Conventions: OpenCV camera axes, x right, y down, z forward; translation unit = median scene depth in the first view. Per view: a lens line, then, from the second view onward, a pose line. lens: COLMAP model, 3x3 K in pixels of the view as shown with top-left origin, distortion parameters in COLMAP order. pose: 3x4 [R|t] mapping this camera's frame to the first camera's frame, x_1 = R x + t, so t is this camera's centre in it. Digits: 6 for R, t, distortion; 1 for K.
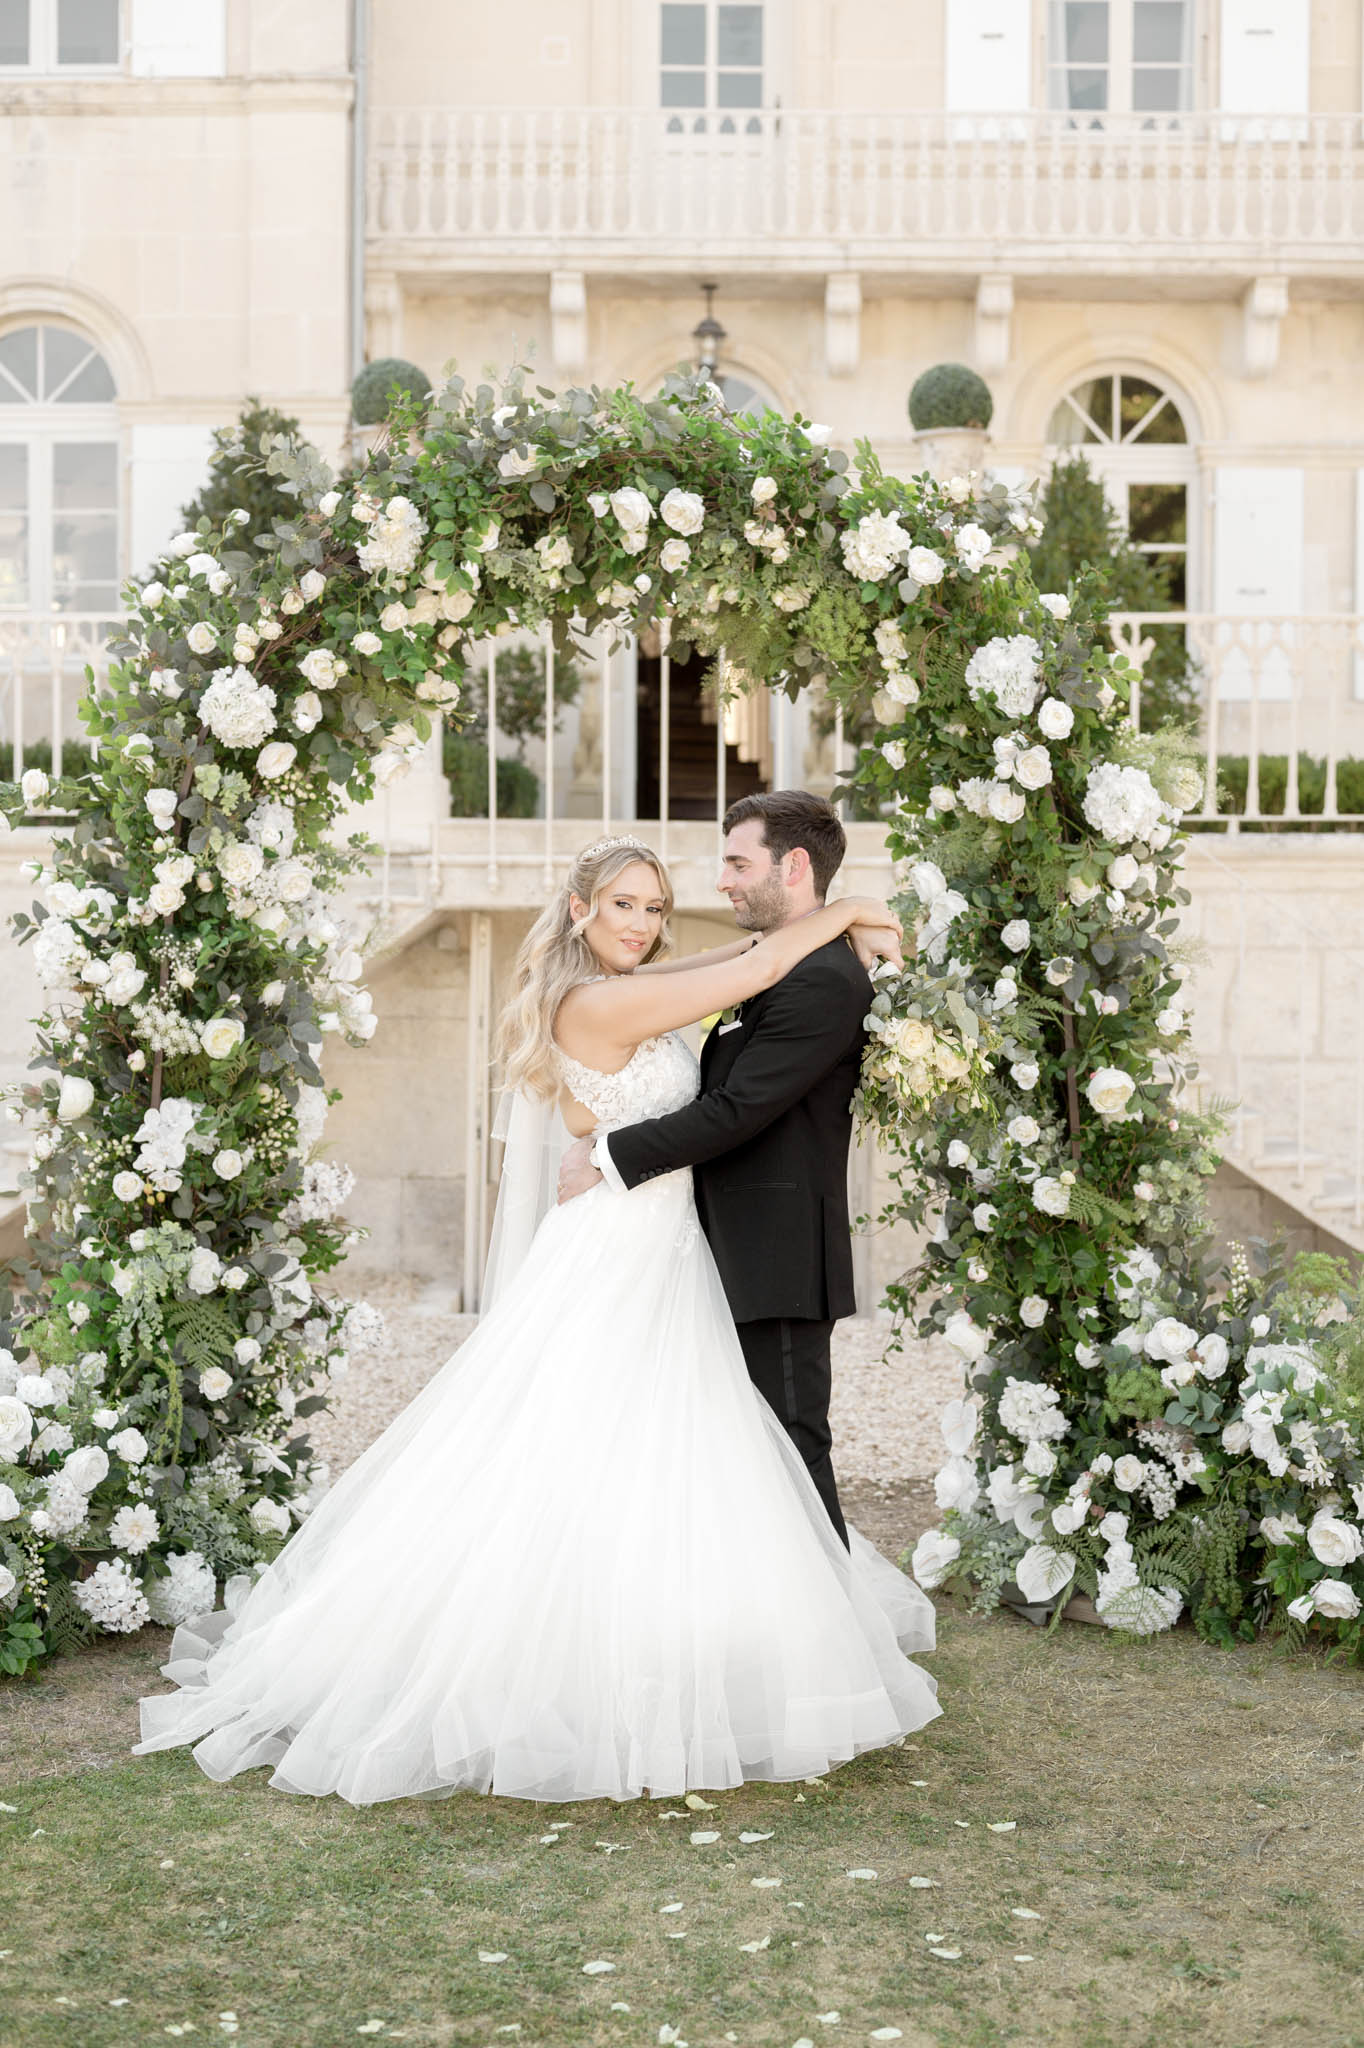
lens RADIAL K [[3094.4, 0, 695.9], [0, 3094.4, 1019.2], [0, 0, 1]] dist [-0.005041, 0.000000]
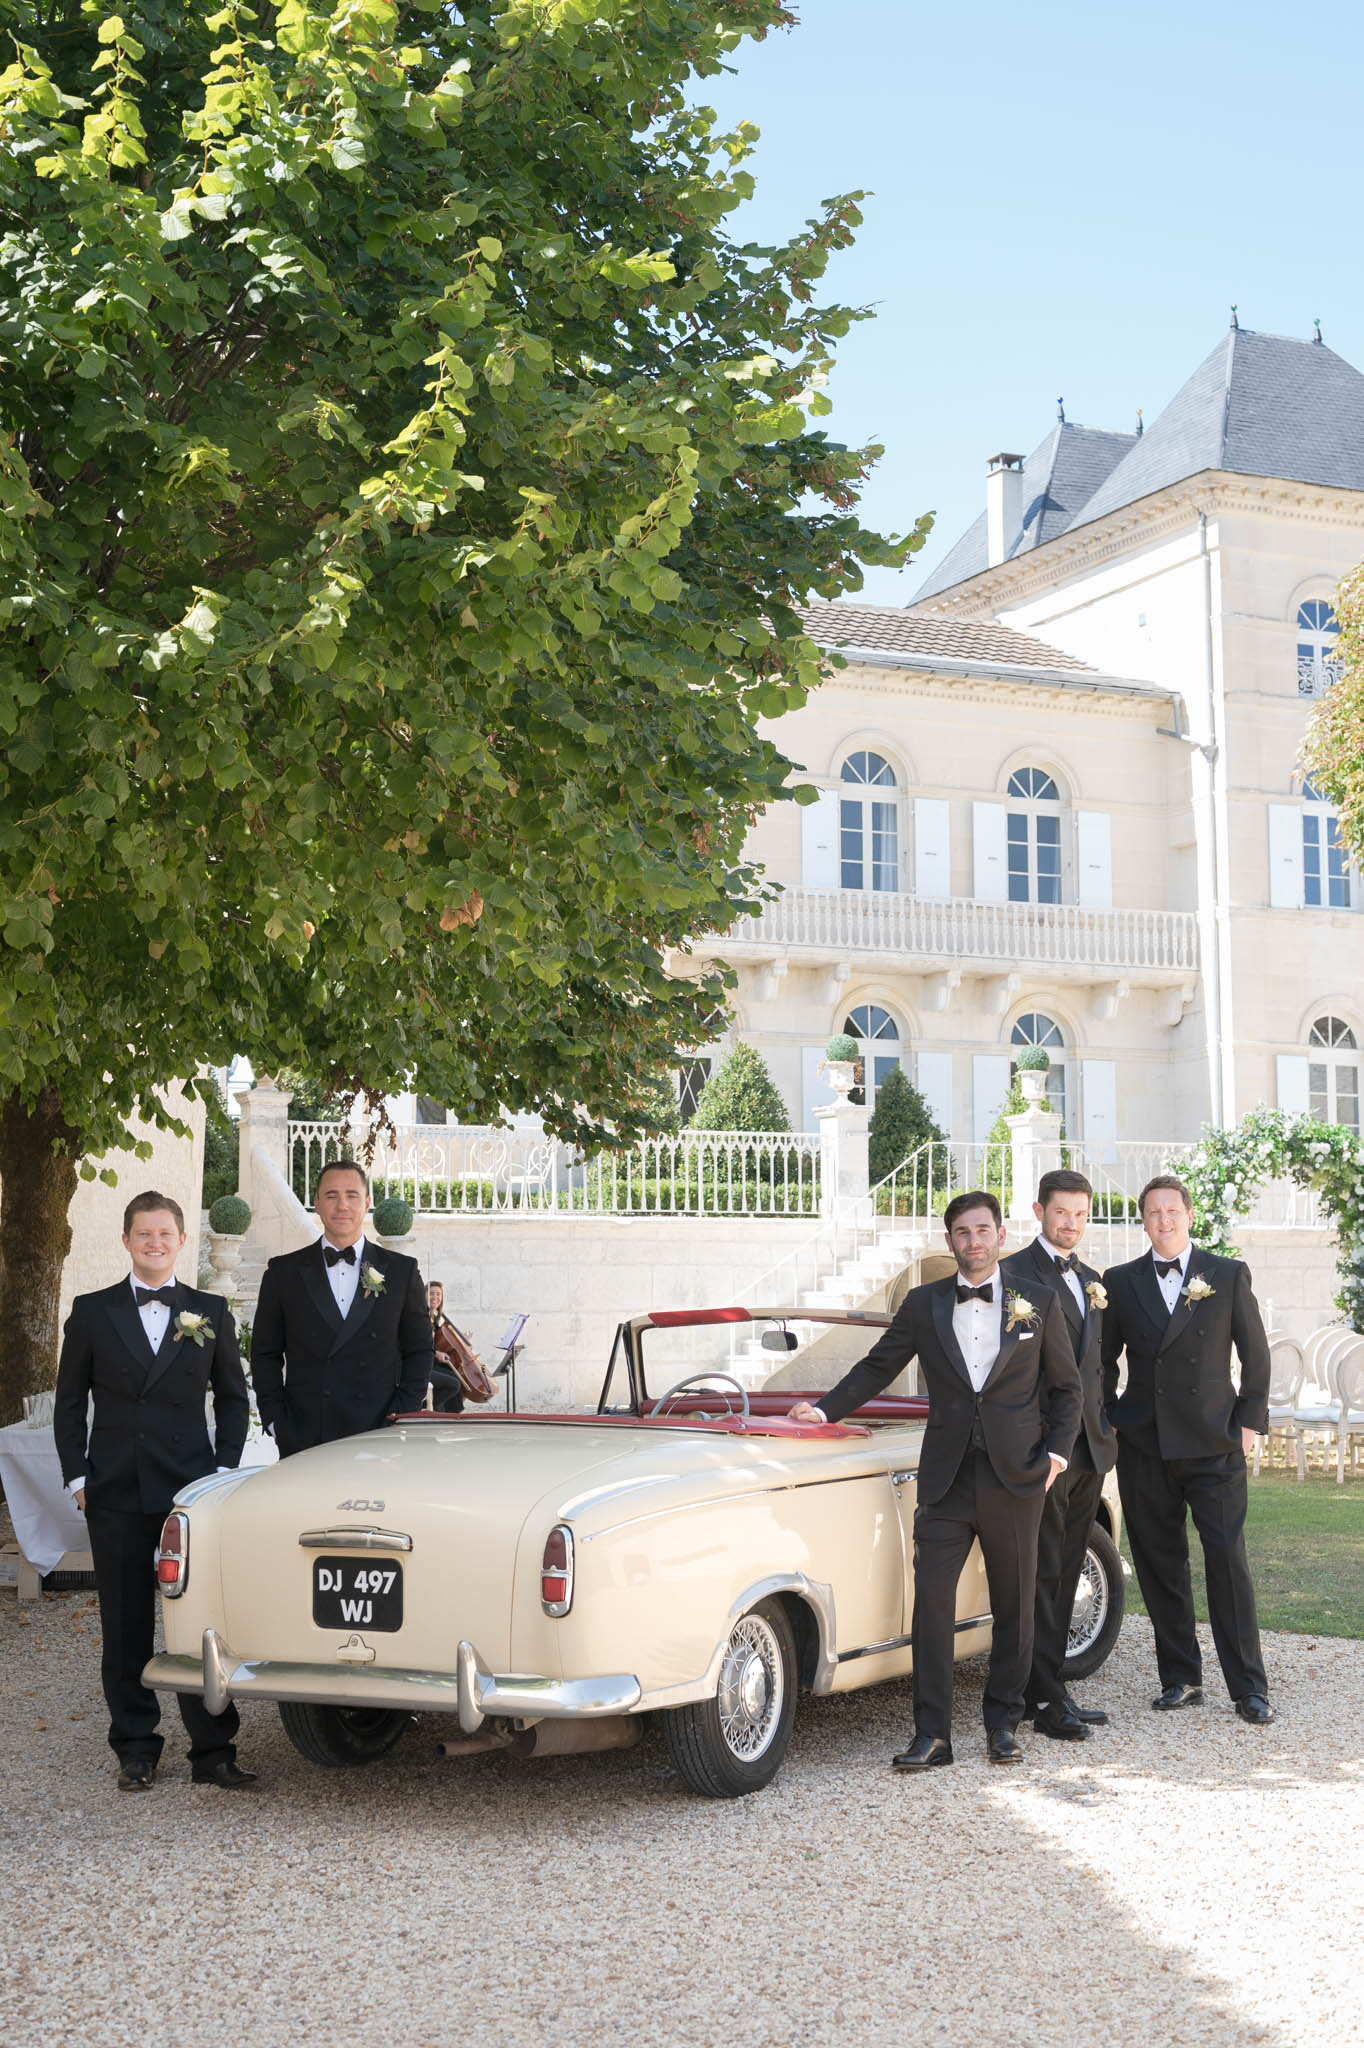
lens RADIAL K [[3094.4, 0, 683.3], [0, 3094.4, 1026.3], [0, 0, 1]] dist [-0.005041, 0.000000]
pose [[0.889659, 0.037053, 0.455119, -1.024171], [0.018501, 0.992959, -0.117007, 0.055535], [-0.456250, 0.112516, 0.882709, -0.883341]]
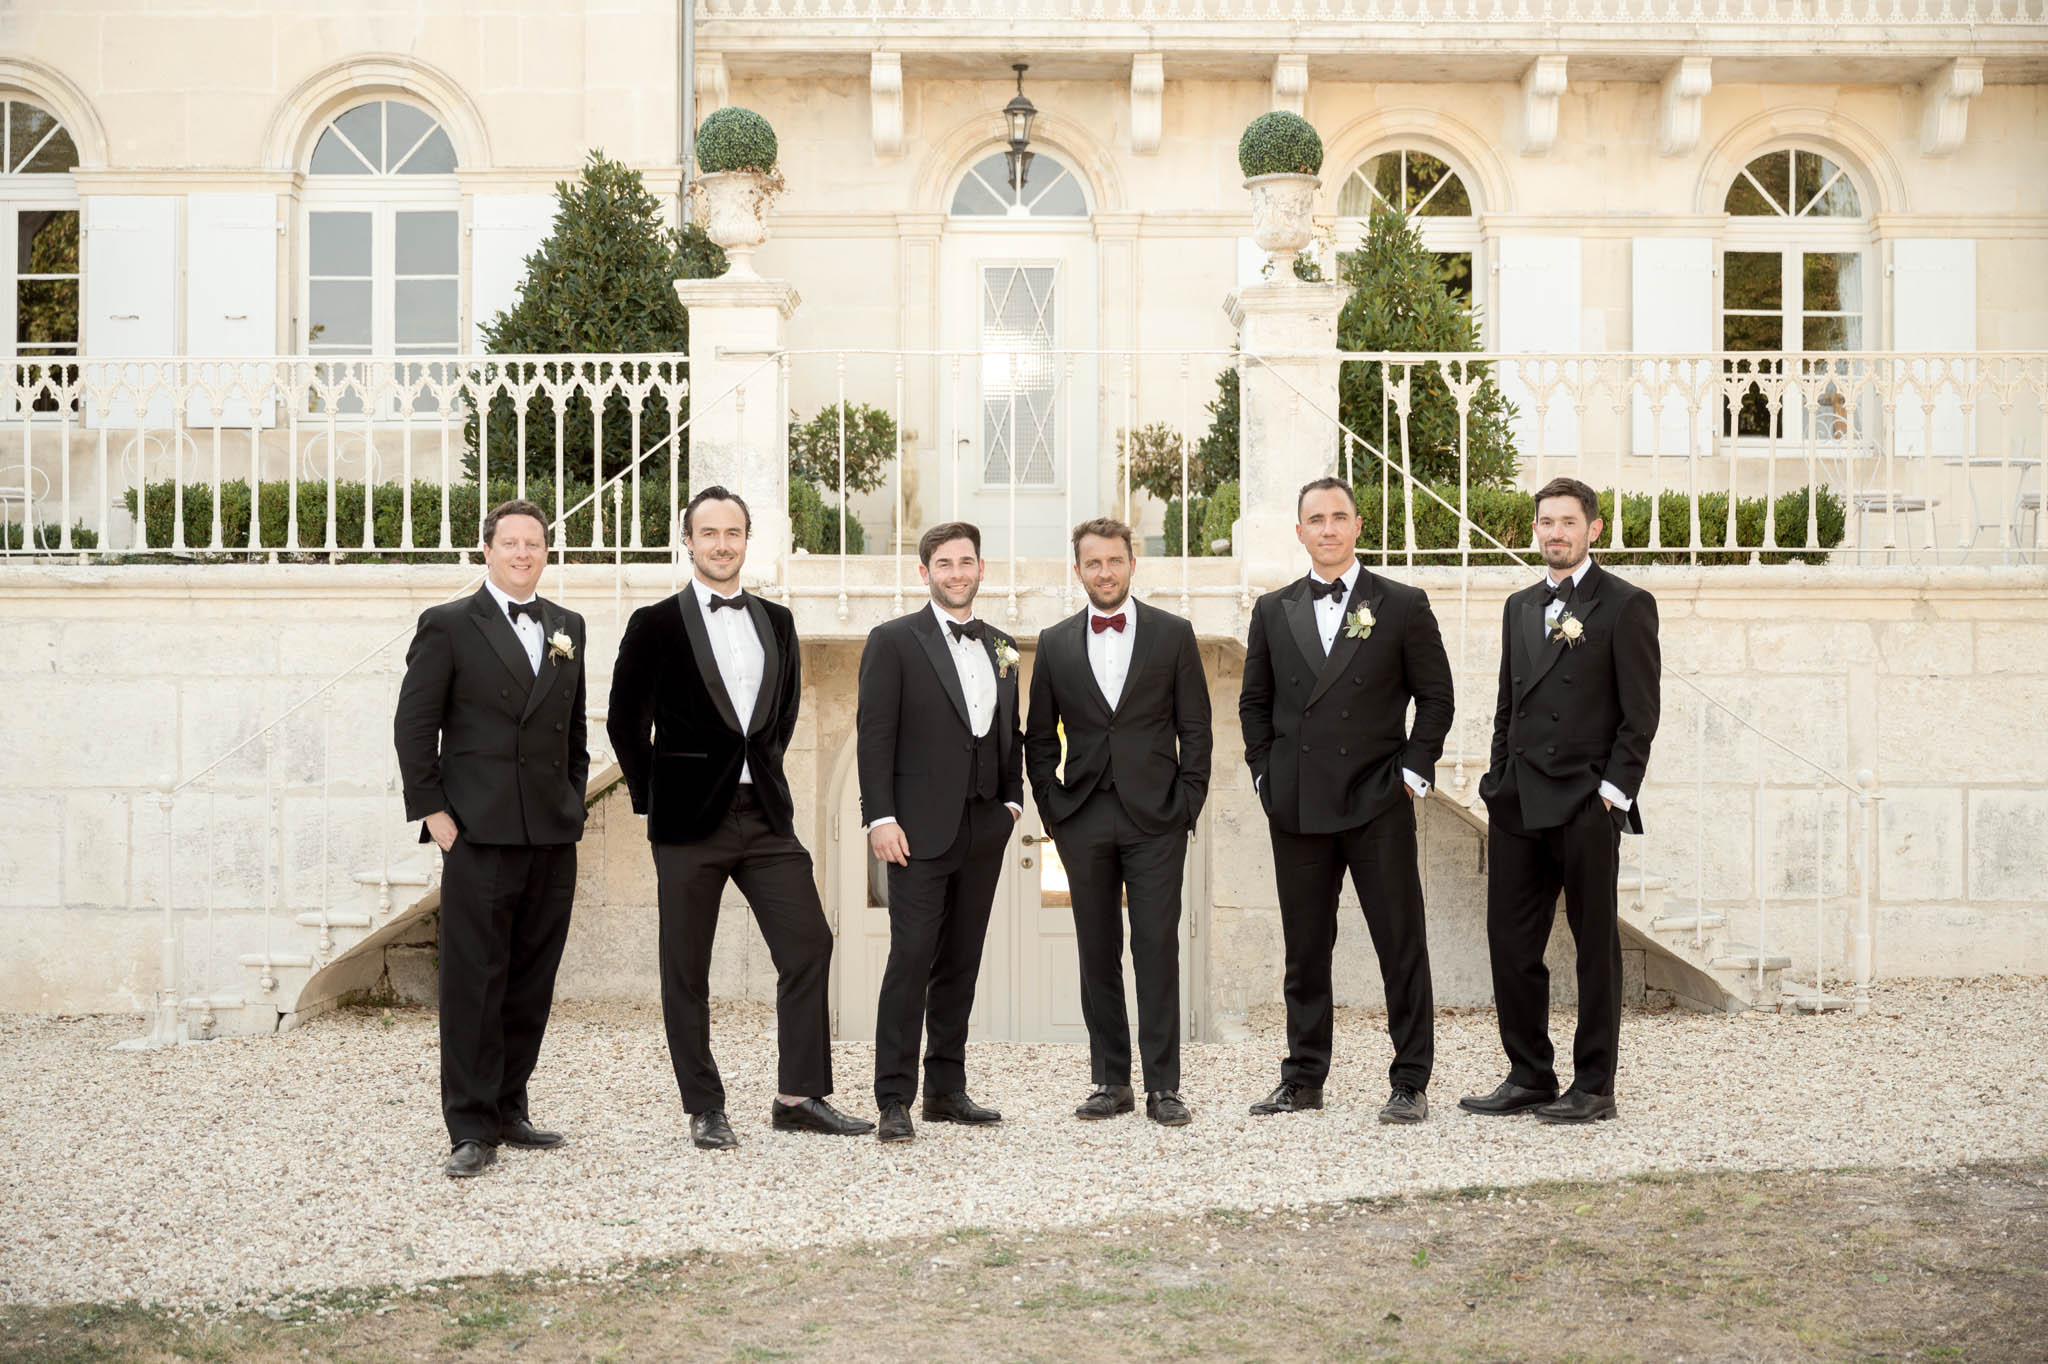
lens RADIAL K [[2787.1, 0, 1011.0], [0, 2787.1, 678.6], [0, 0, 1]] dist [0.005776, 0.000000]
pose [[0.999786, -0.004107, 0.020283, -0.020002], [0.004874, 0.999269, -0.037912, 0.008418], [-0.020112, 0.038002, 0.999075, 0.061140]]
